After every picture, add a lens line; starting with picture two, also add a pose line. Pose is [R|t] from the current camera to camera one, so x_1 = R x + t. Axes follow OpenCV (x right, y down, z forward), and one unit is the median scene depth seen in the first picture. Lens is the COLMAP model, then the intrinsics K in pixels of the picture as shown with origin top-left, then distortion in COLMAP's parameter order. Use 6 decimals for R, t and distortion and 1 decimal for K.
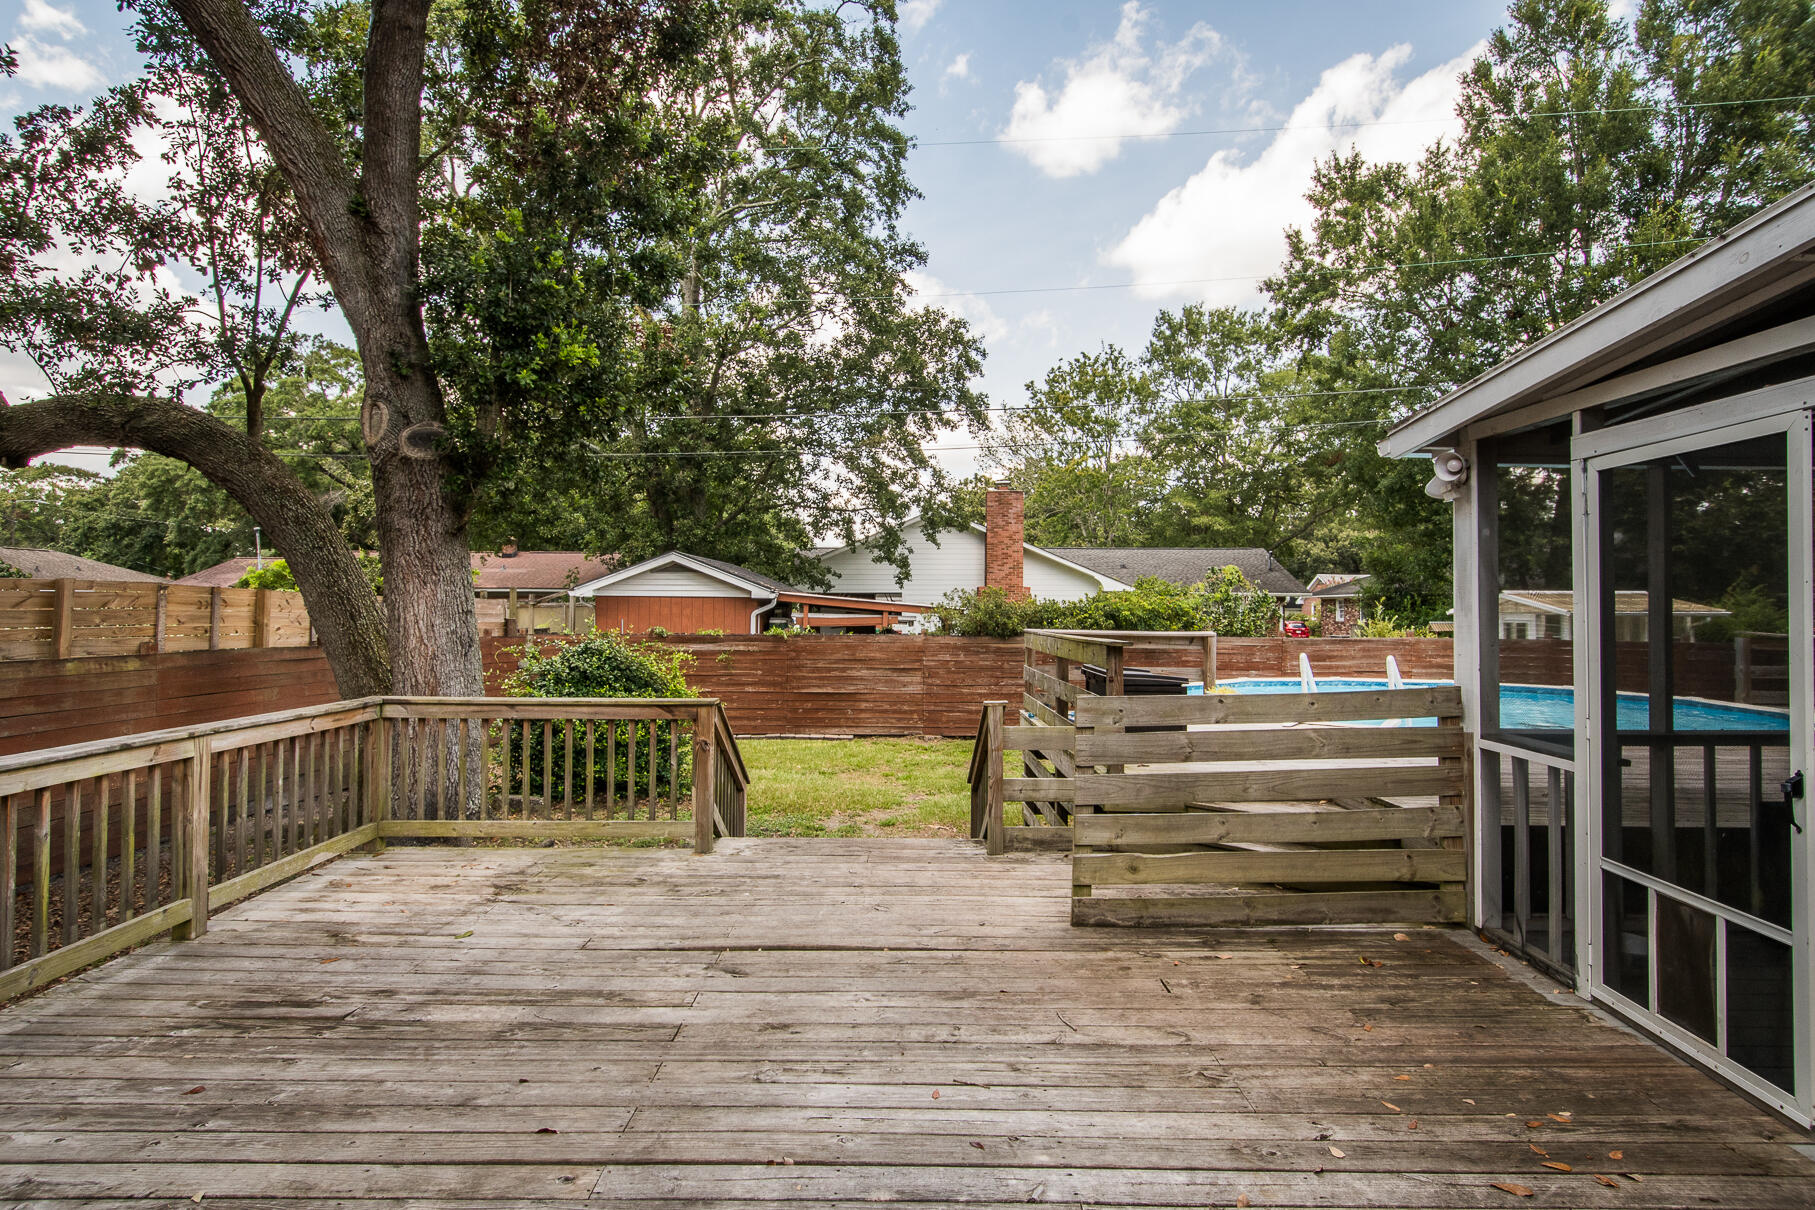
lens RADIAL K [[919.4, 0, 914.2], [0, 919.4, 605.8], [0, 0, 1]] dist [0.007249, 0.001405]
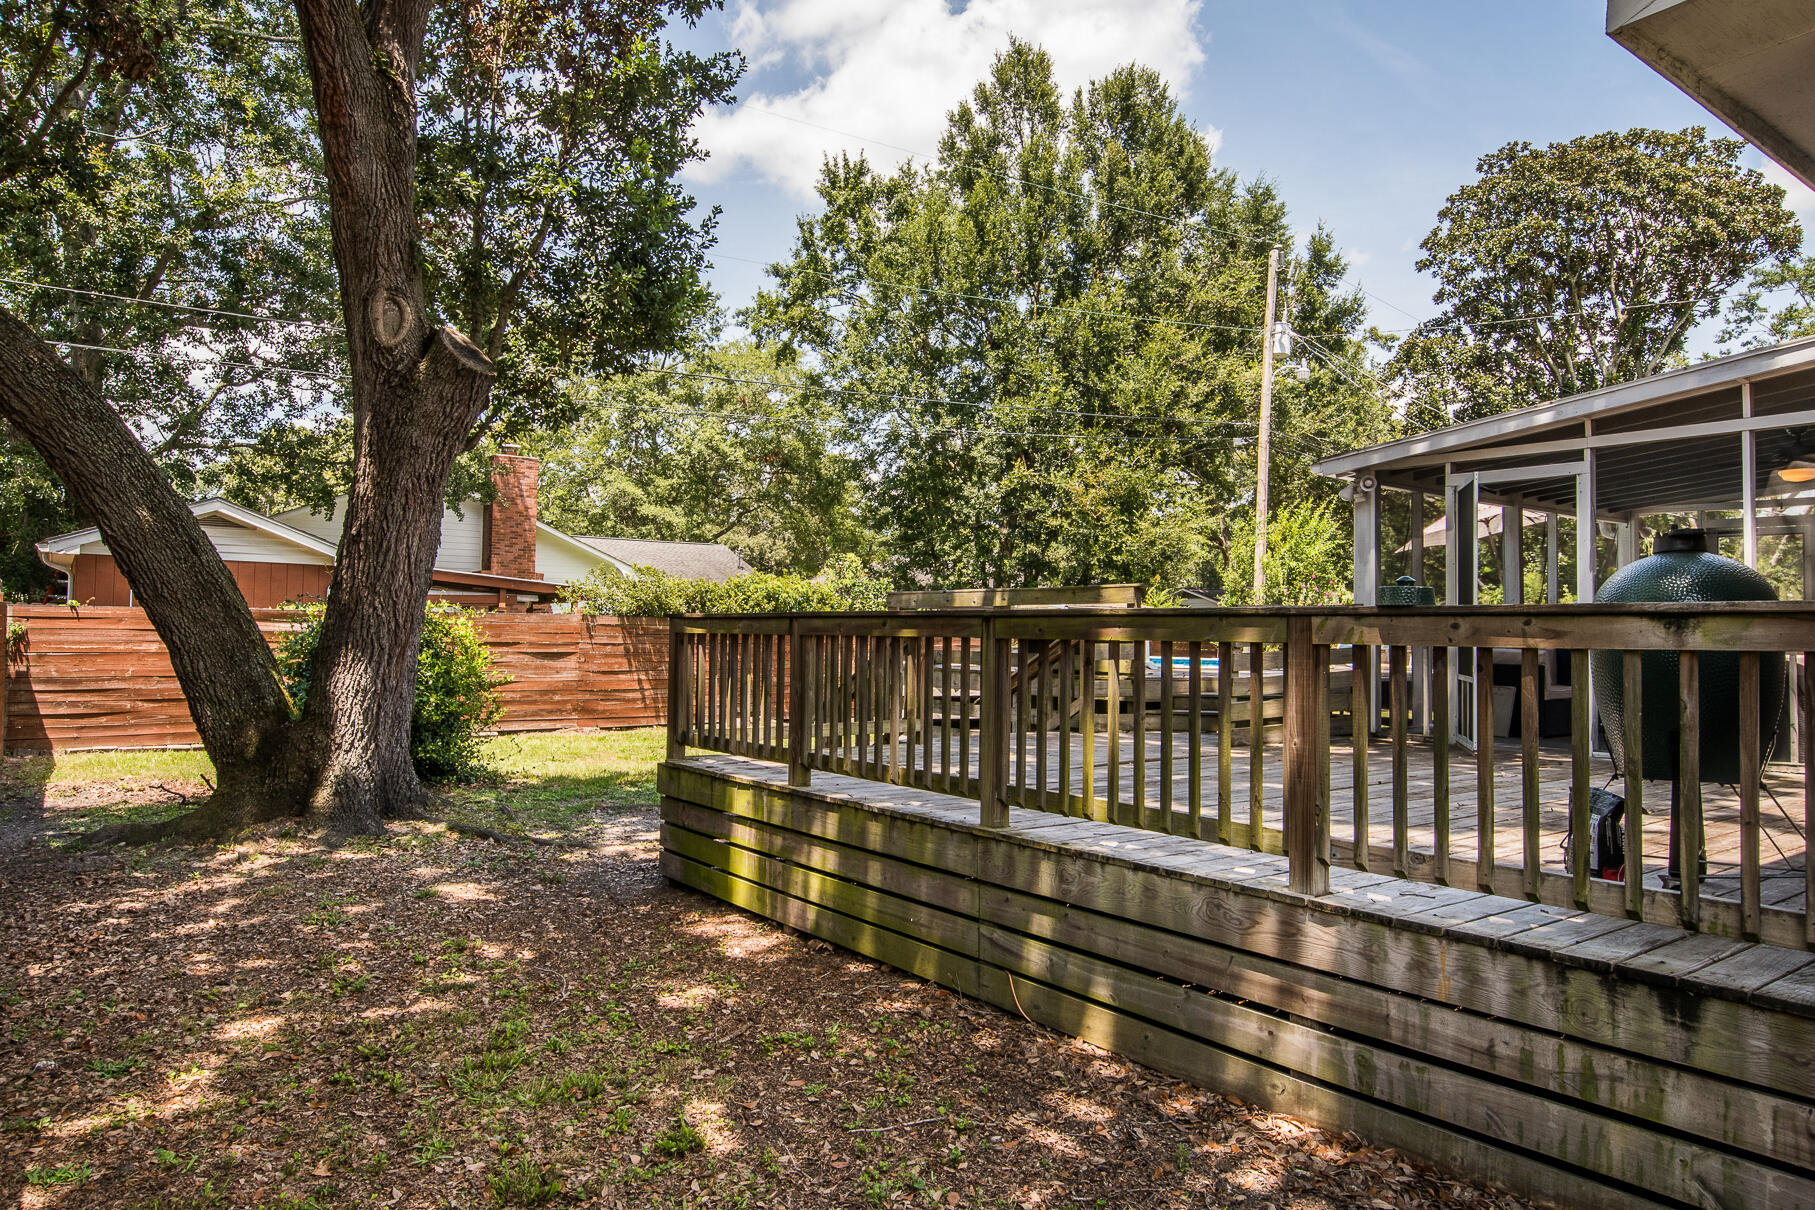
lens RADIAL K [[1168.4, 0, 908.5], [0, 1168.4, 635.7], [0, 0, 1]] dist [0.092119, 0.000259]
pose [[0.772900, 0.005368, 0.634505, -0.327279], [-0.011116, 0.999925, 0.005081, 0.030043], [-0.634430, -0.010980, 0.772902, -0.053094]]
